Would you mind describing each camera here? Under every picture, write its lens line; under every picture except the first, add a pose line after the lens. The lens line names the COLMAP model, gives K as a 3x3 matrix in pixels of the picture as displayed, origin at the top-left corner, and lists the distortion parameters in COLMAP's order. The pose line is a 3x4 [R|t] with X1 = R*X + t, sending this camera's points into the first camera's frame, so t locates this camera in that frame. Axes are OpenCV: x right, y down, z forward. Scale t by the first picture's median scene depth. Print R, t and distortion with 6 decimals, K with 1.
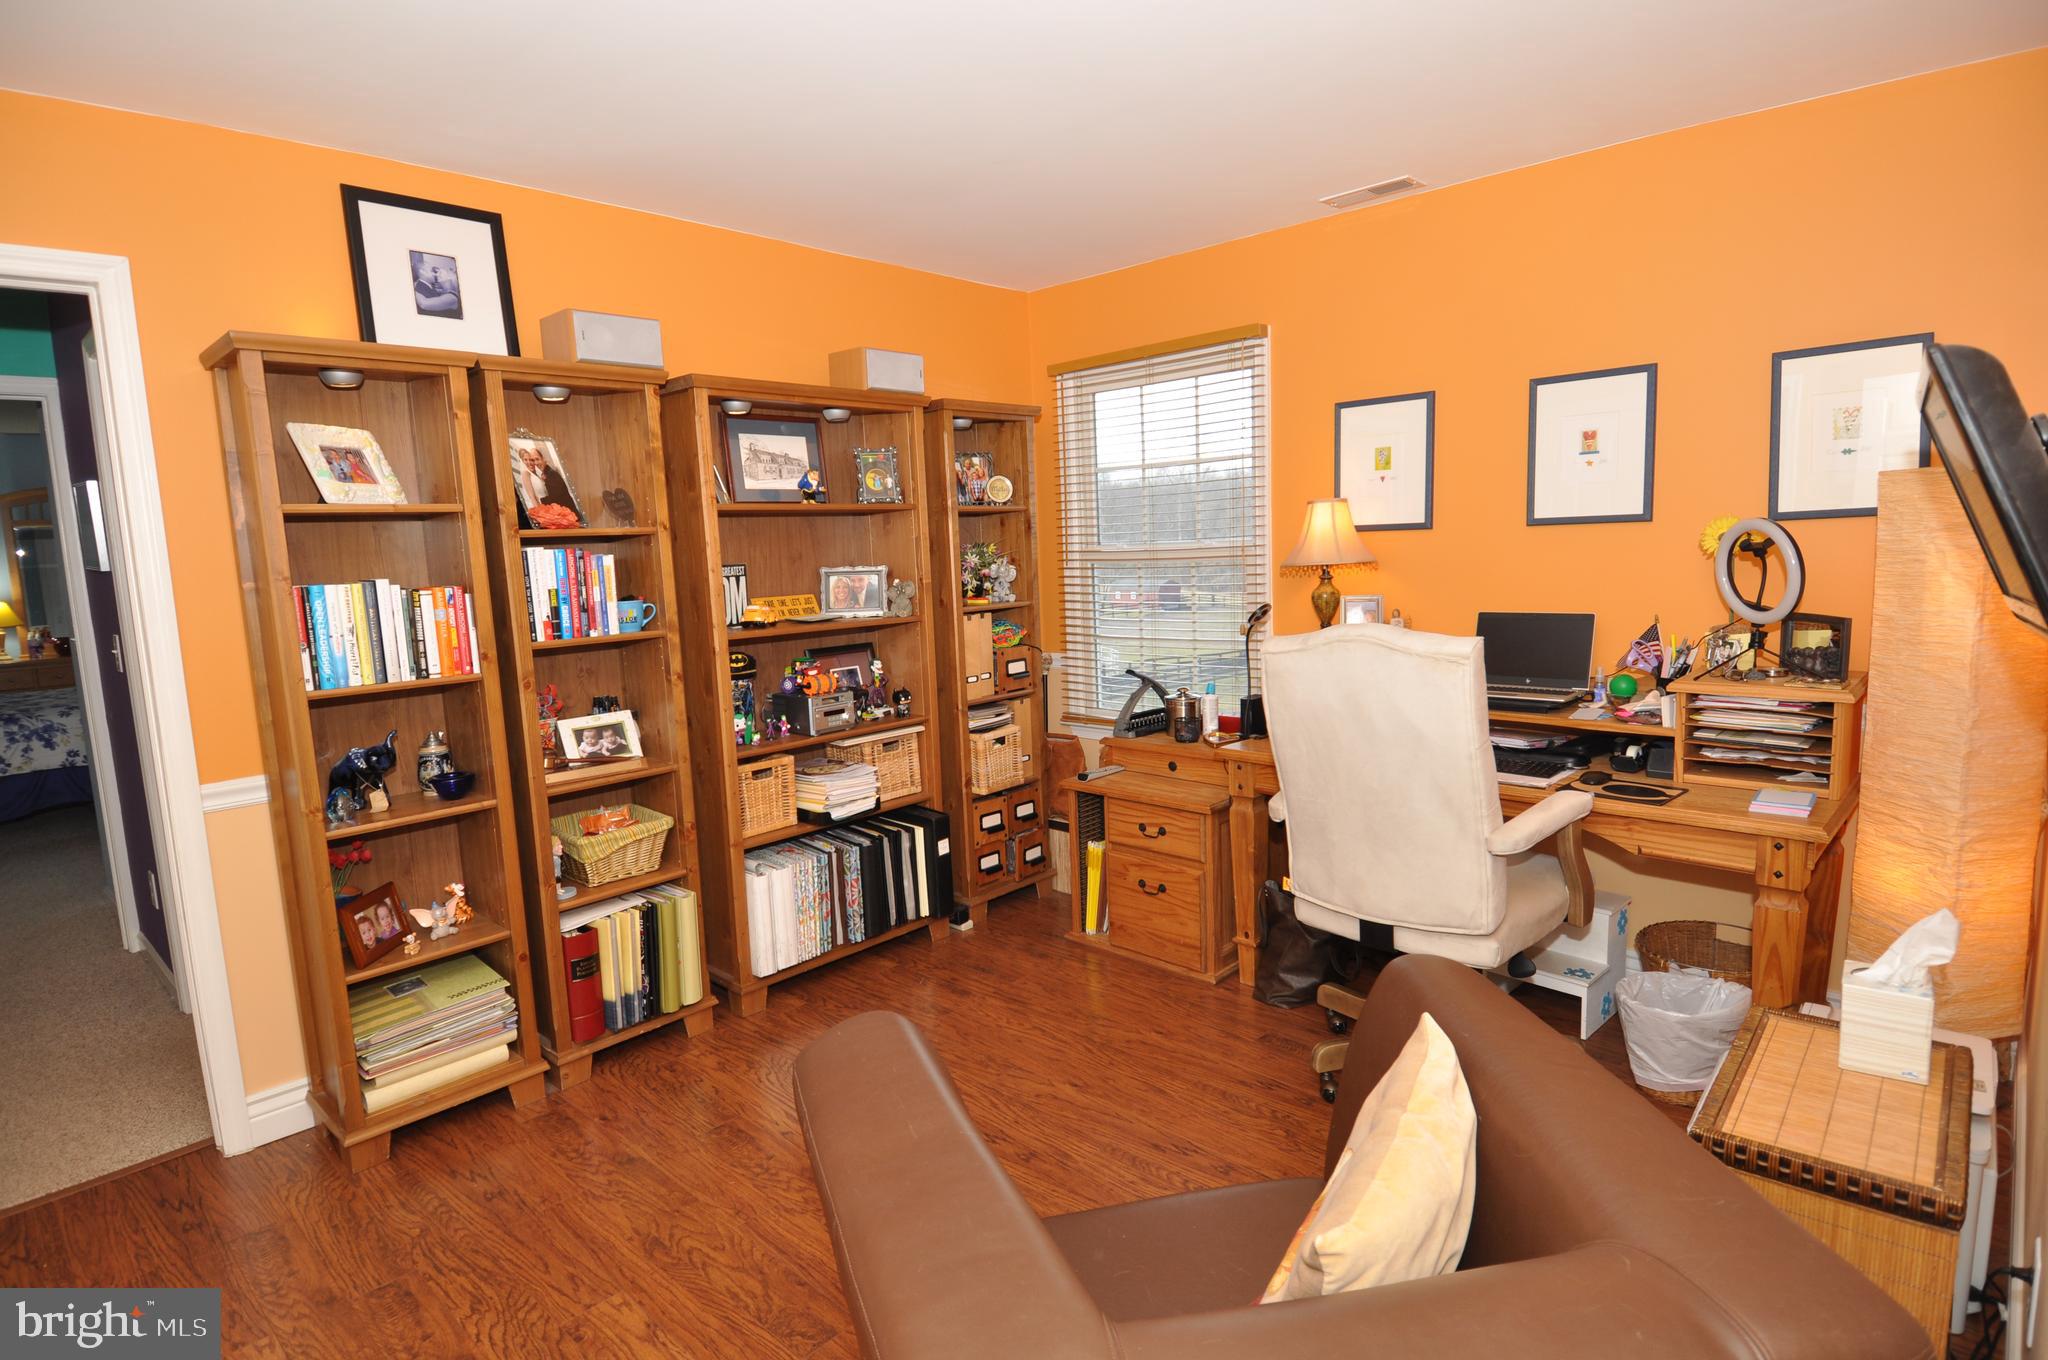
lens RADIAL K [[1052.0, 0, 1037.3], [0, 1052.0, 685.6], [0, 0, 1]] dist [0.000719, -0.029989]
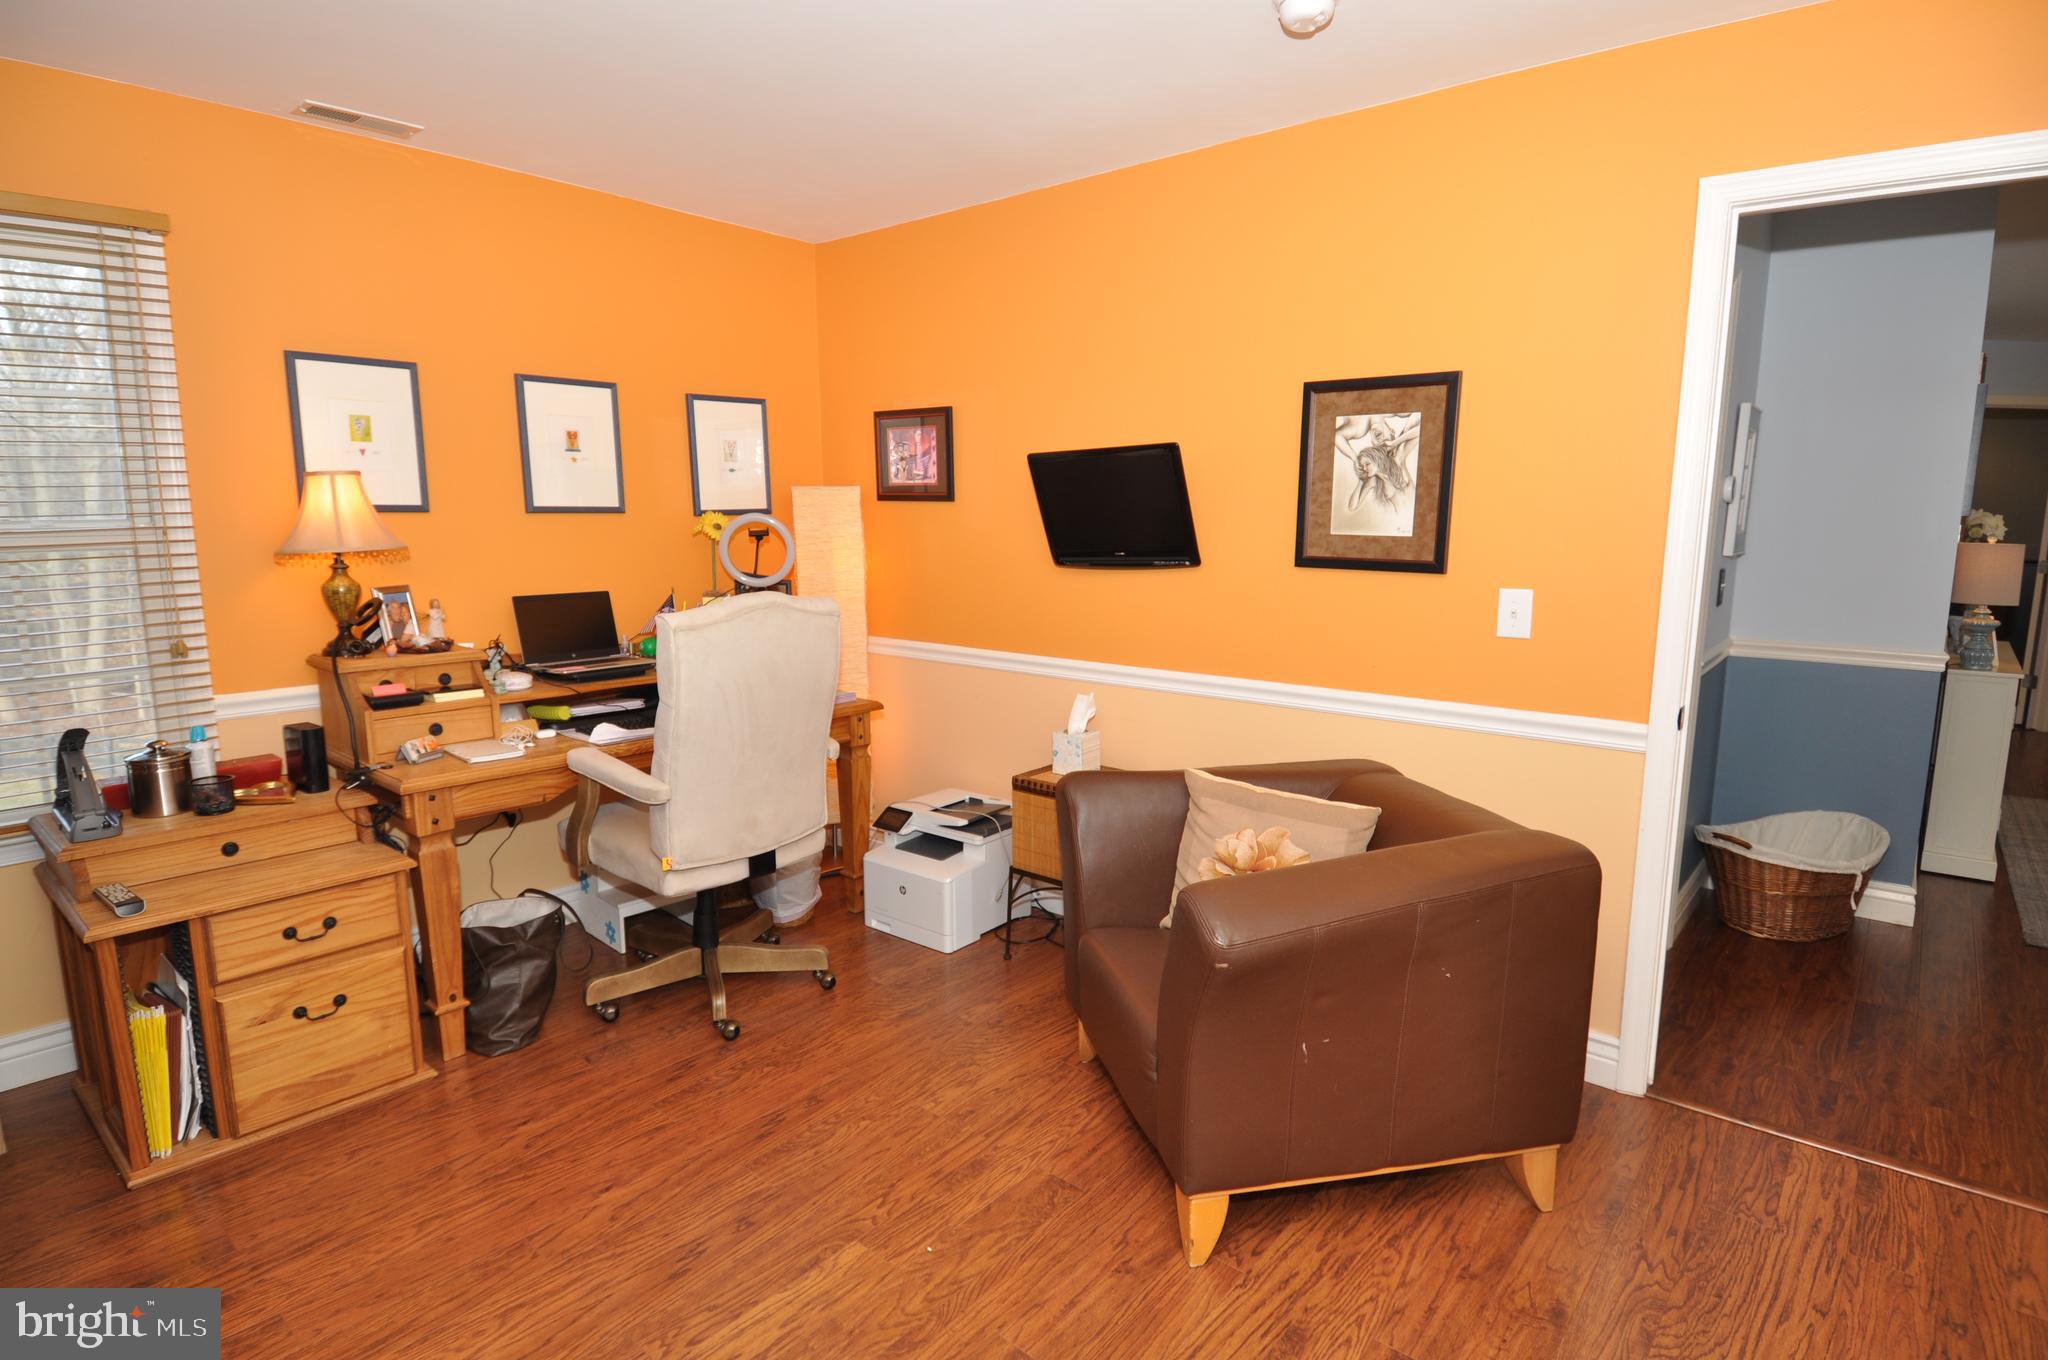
lens RADIAL K [[1052.0, 0, 1037.3], [0, 1052.0, 685.6], [0, 0, 1]] dist [0.000719, -0.029989]
pose [[-0.076909, -0.123303, 0.989384, -0.620082], [0.131887, 0.982345, 0.132677, -0.052182], [-0.988277, 0.140691, -0.059289, 0.560954]]
